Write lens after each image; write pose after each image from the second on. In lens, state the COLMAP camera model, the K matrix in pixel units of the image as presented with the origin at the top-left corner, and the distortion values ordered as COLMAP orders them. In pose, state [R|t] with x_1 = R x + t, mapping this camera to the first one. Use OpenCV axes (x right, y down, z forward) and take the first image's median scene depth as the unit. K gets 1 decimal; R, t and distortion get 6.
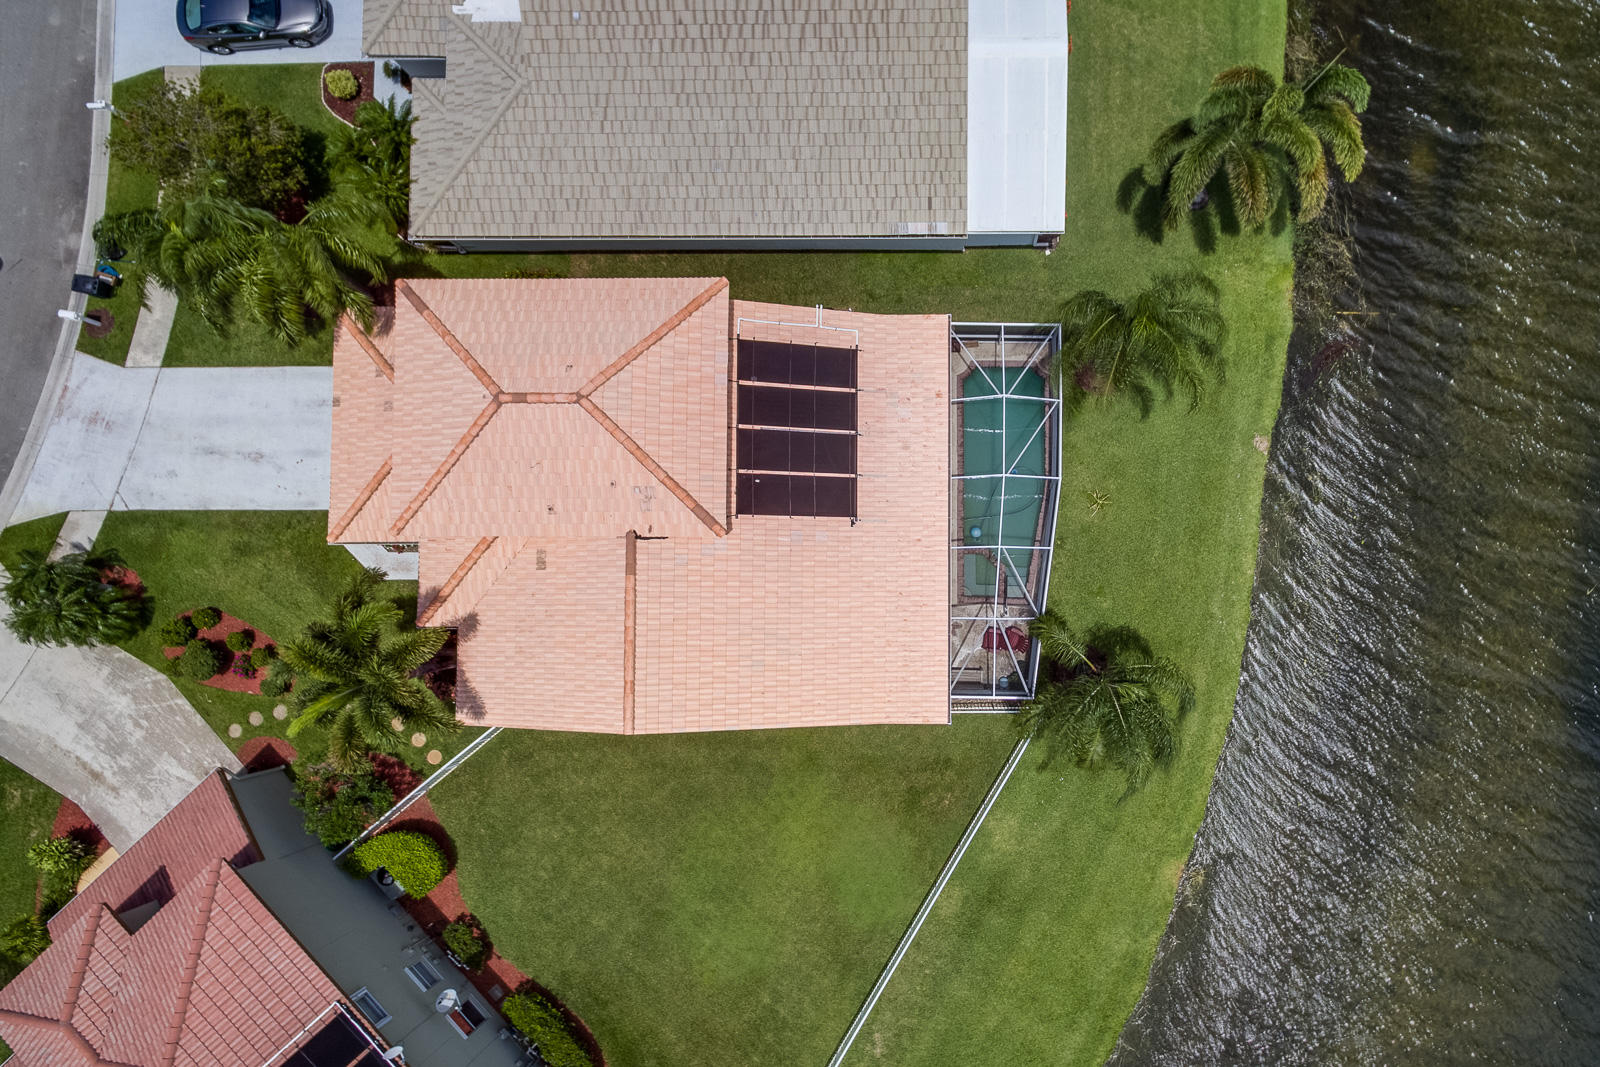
lens RADIAL K [[1011.4, 0, 800.0], [0, 1011.4, 533.5], [0, 0, 1]] dist [-0.002478, -0.000254]
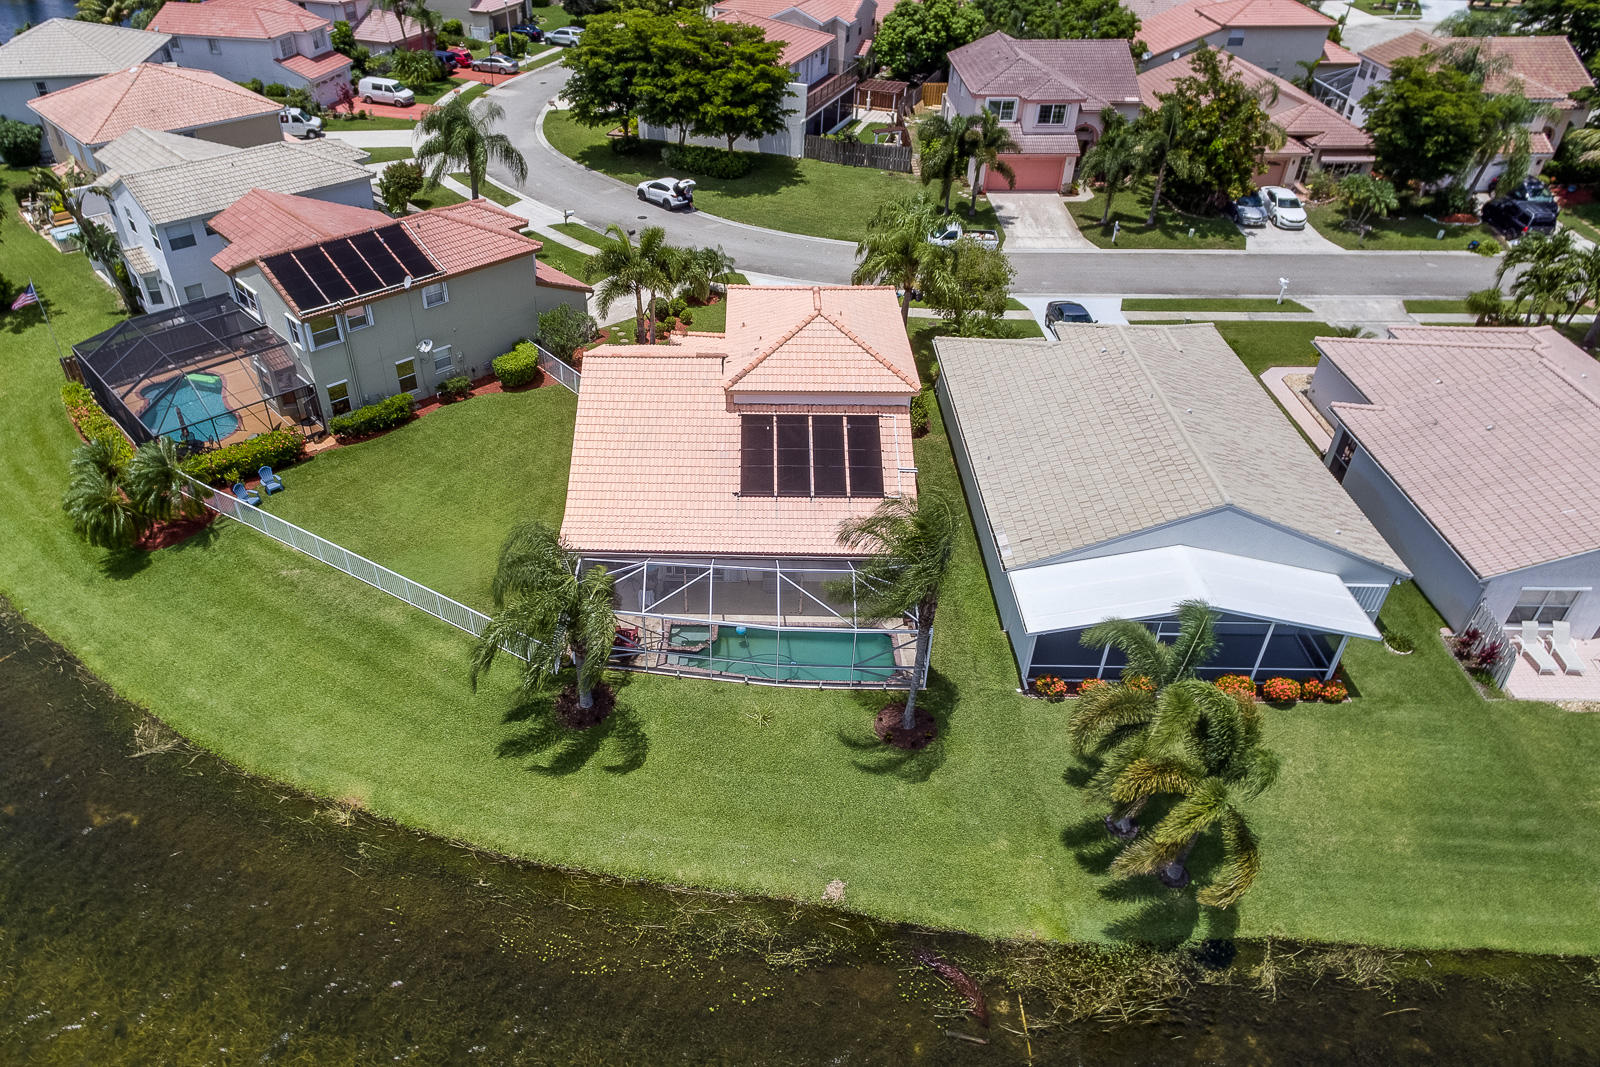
lens RADIAL K [[1011.4, 0, 800.0], [0, 1011.4, 533.5], [0, 0, 1]] dist [-0.002478, -0.000254]
pose [[0.035721, 0.645687, -0.762767, 0.991475], [-0.998103, 0.061354, 0.005195, -0.088594], [0.050153, 0.761134, 0.646653, 0.261776]]
